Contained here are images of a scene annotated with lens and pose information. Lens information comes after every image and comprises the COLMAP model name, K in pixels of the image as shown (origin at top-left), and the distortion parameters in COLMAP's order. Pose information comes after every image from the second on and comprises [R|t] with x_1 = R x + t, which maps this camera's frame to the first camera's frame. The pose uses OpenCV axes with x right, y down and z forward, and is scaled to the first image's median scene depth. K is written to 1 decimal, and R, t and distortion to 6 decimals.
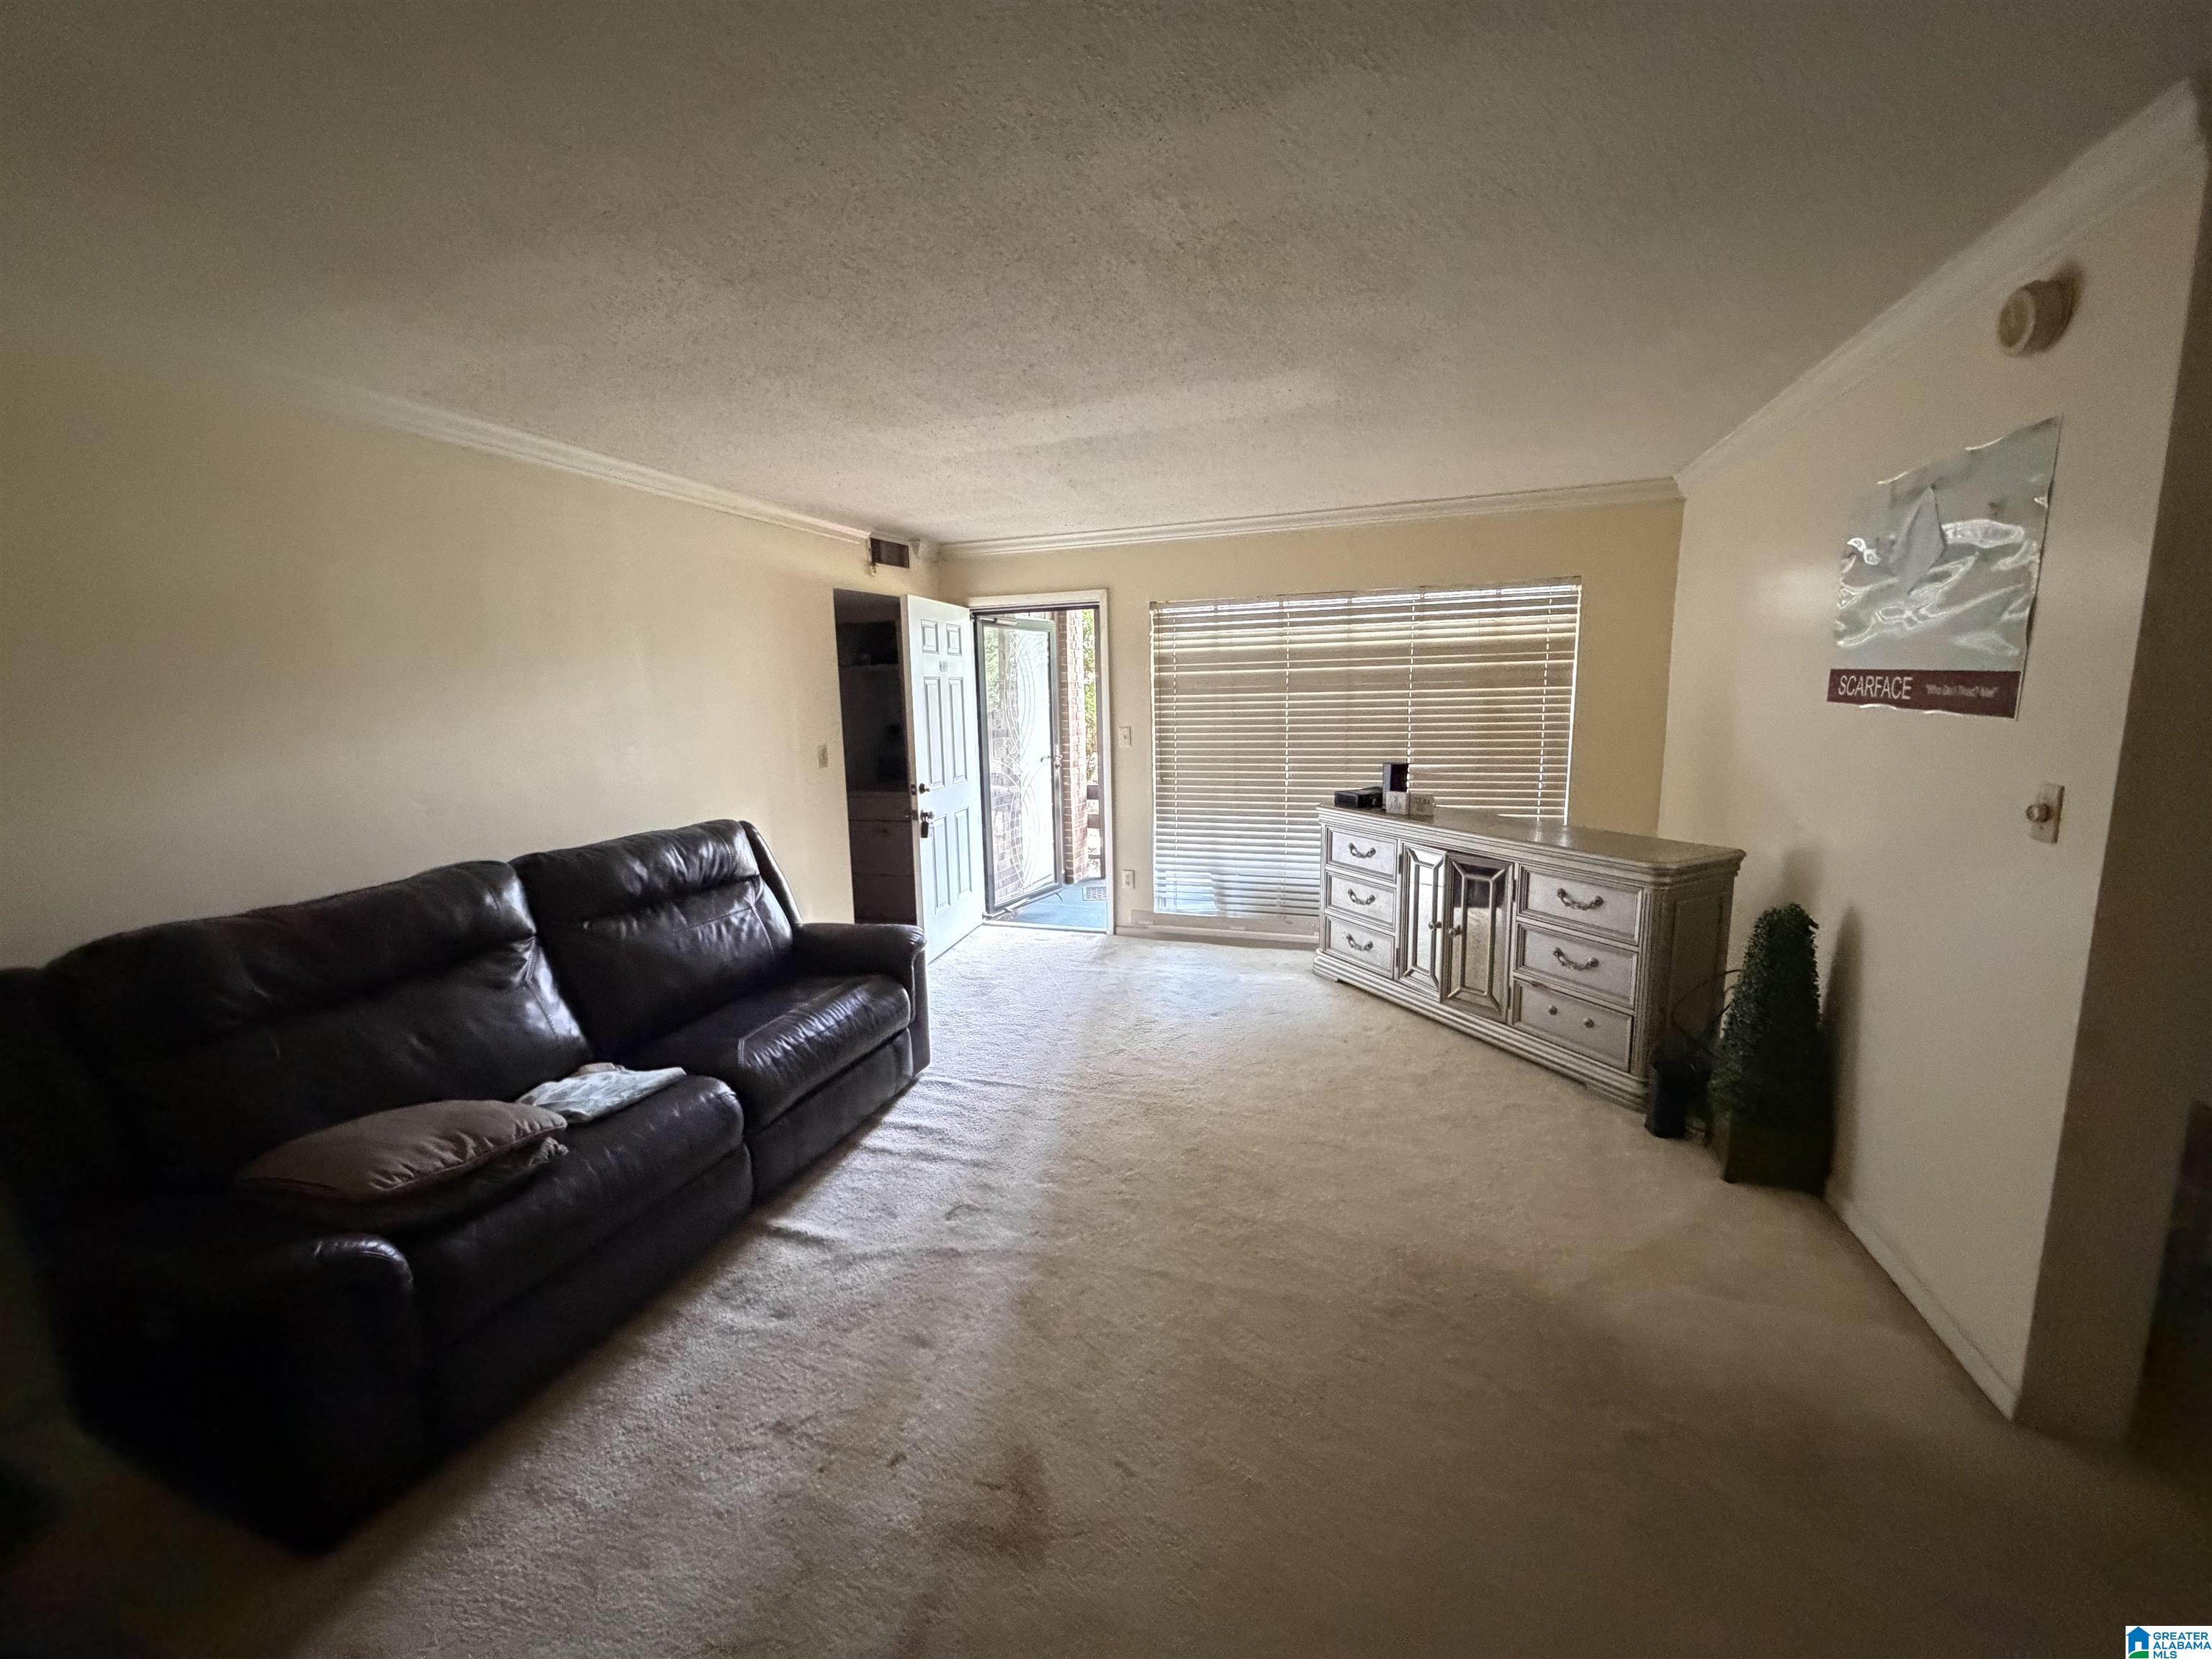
lens RADIAL K [[881.0, 0, 1101.1], [0, 881.0, 830.4], [0, 0, 1]] dist [0.000405, -0.000357]
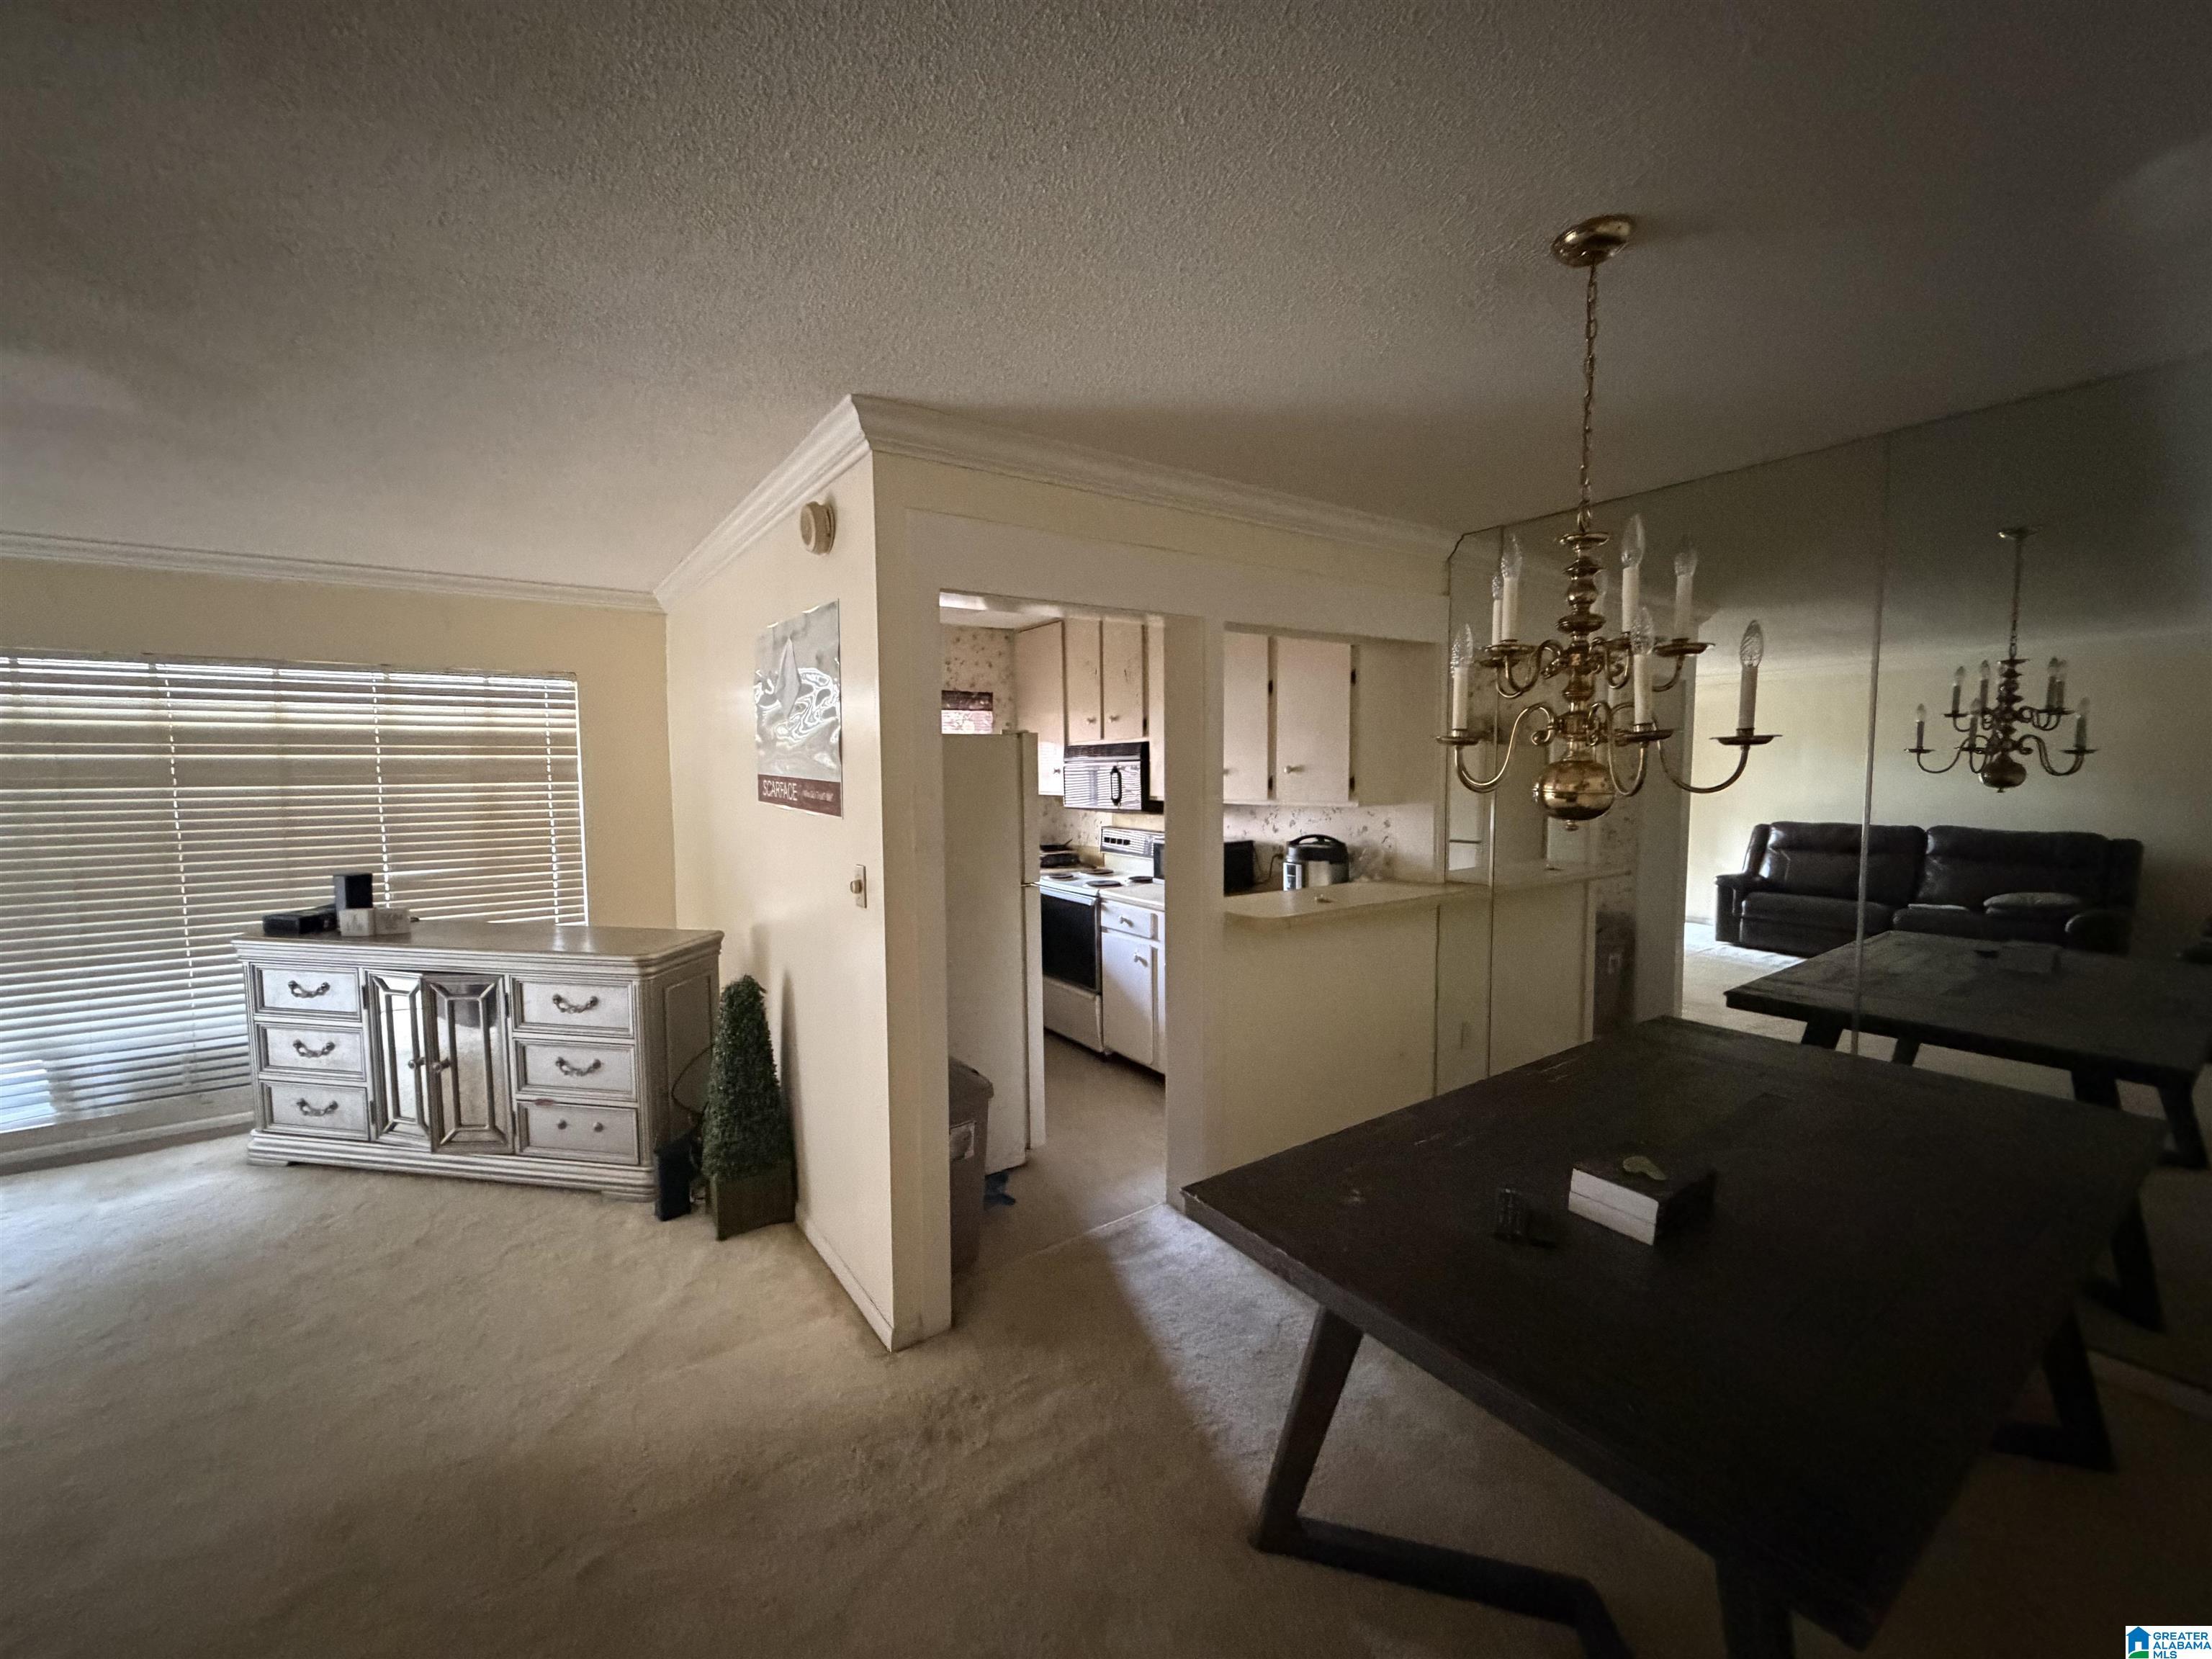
lens RADIAL K [[881.0, 0, 1101.1], [0, 881.0, 830.4], [0, 0, 1]] dist [0.000405, -0.000357]
pose [[0.584659, -0.039078, 0.810338, 0.086079], [0.117309, 0.992414, -0.036780, -0.005383], [-0.802753, 0.116564, 0.584808, -0.047592]]
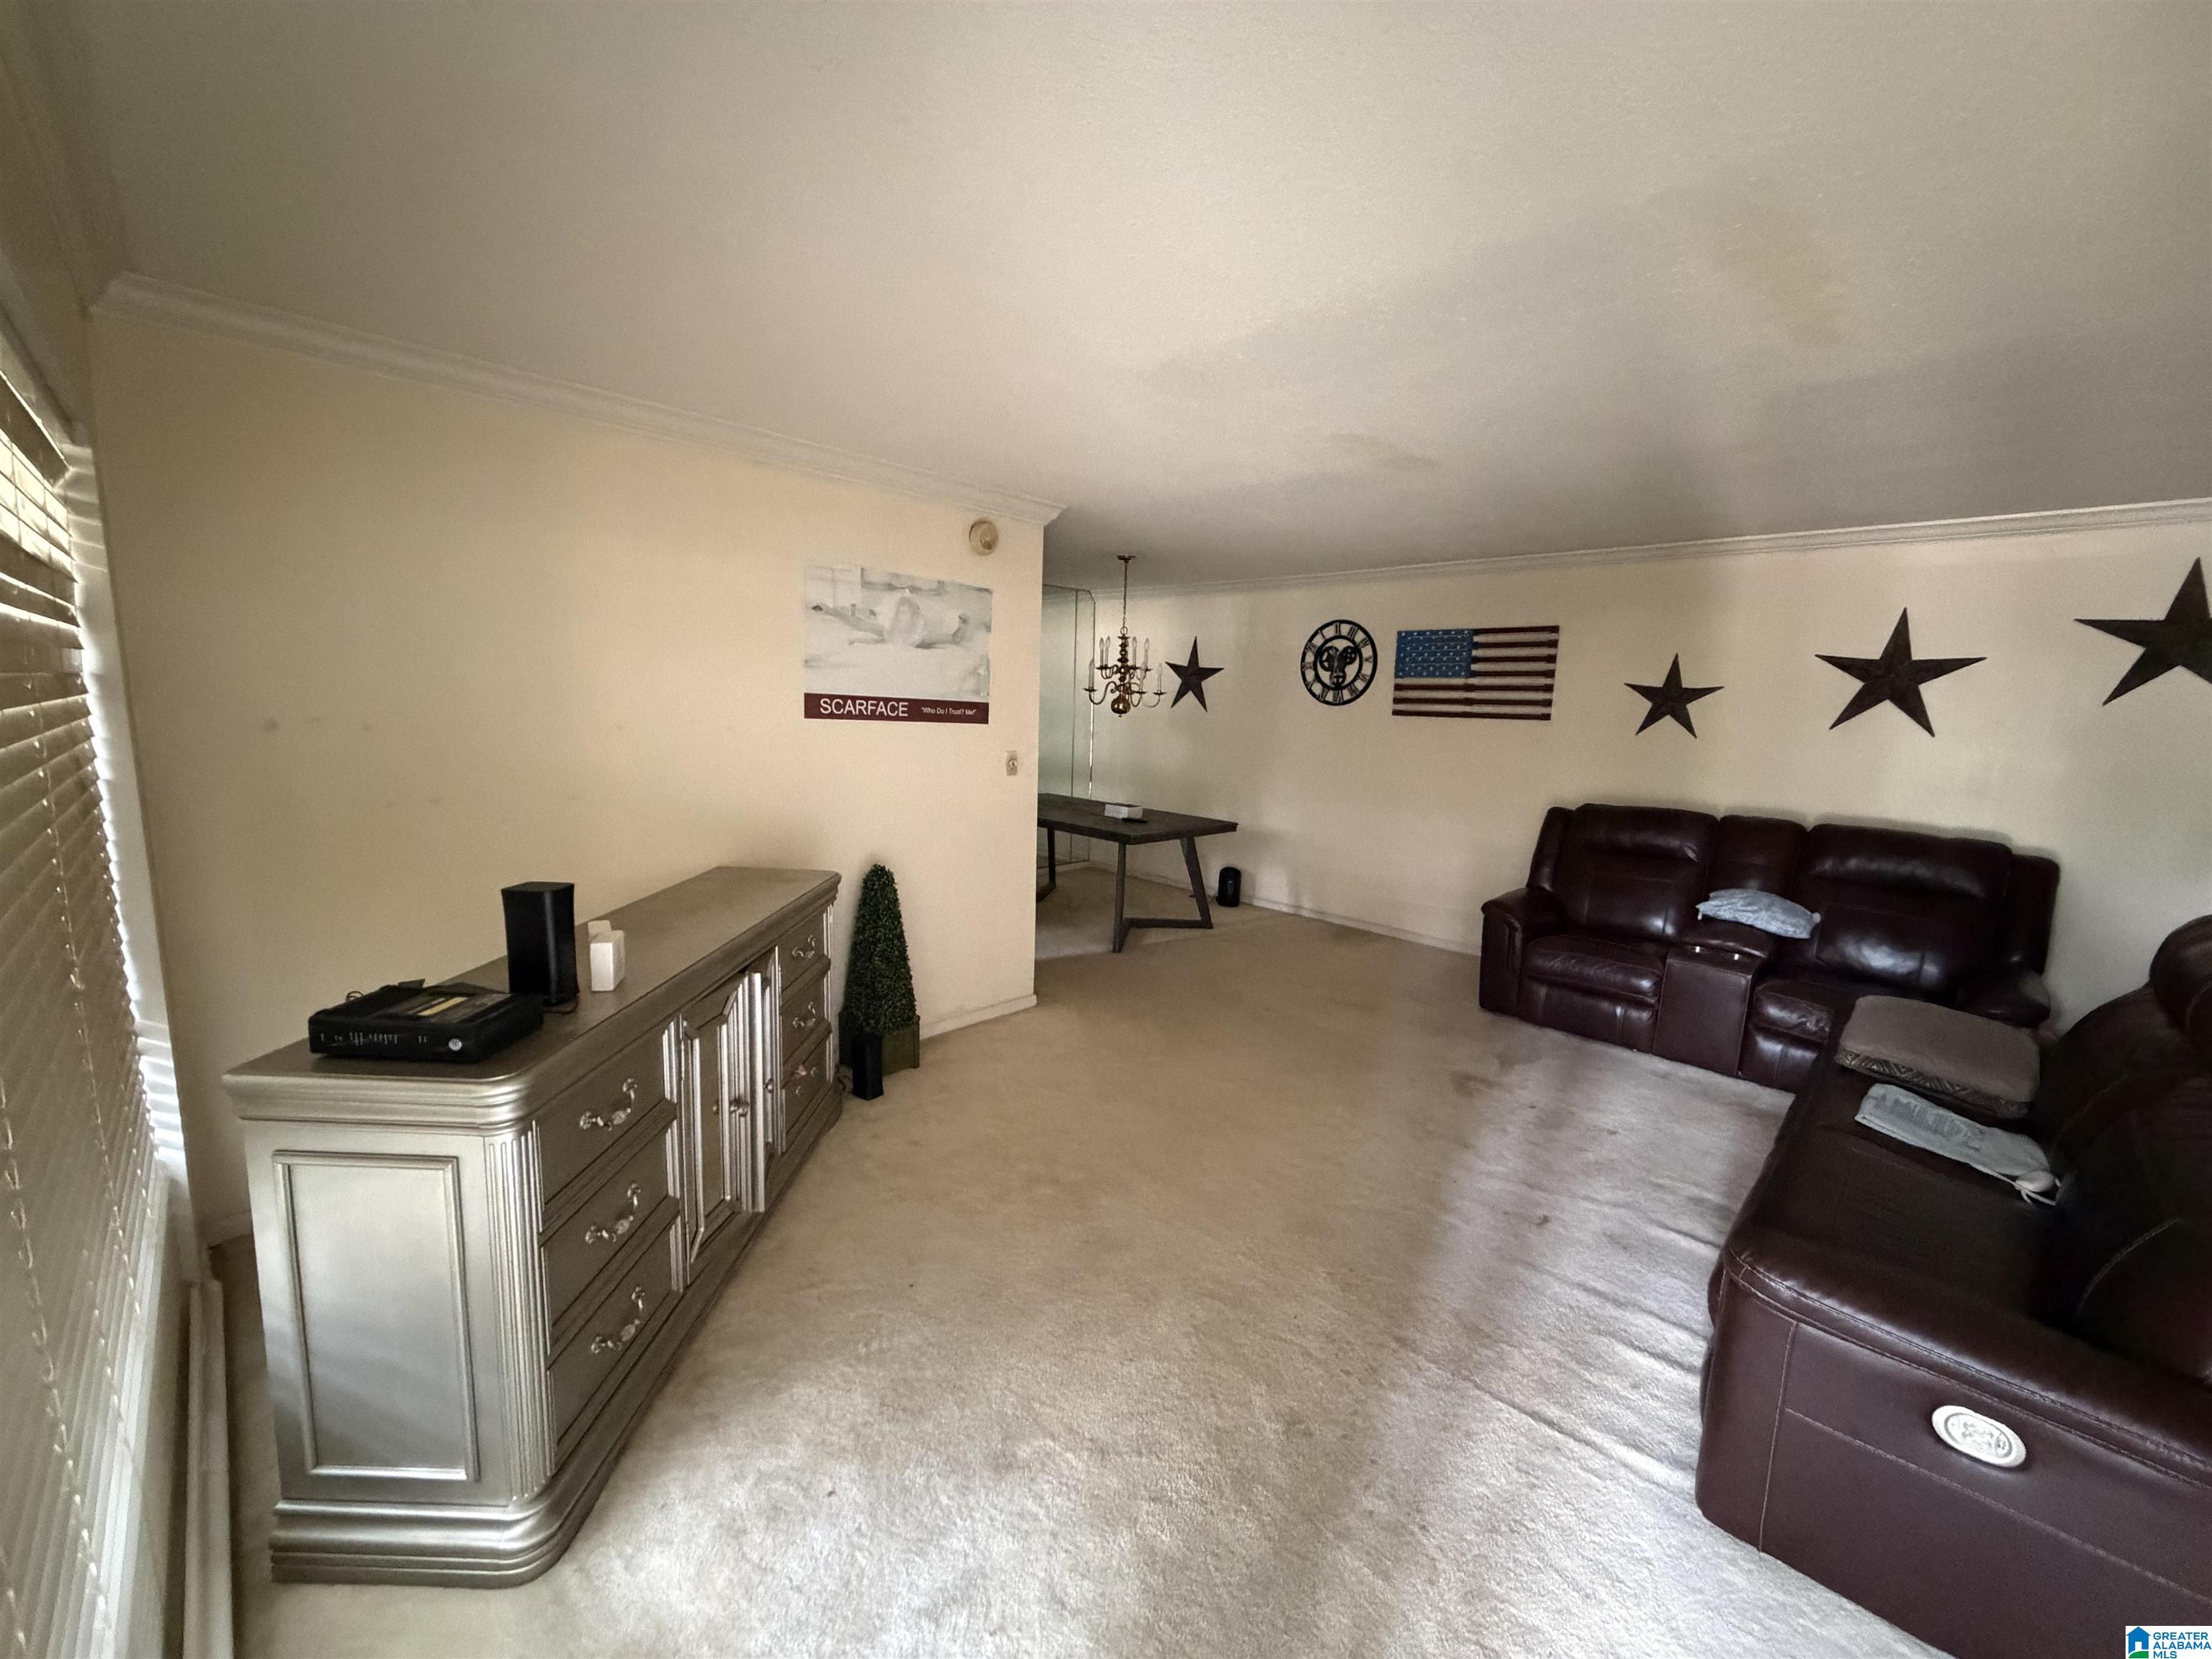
lens RADIAL K [[881.8, 0, 1100.3], [0, 881.8, 825.5], [0, 0, 1]] dist [-0.000600, 0.000257]
pose [[-0.901469, -0.068270, 0.427427, -0.073773], [0.054279, 0.961859, 0.268108, -0.216540], [-0.429428, 0.264891, -0.863380, 1.343342]]
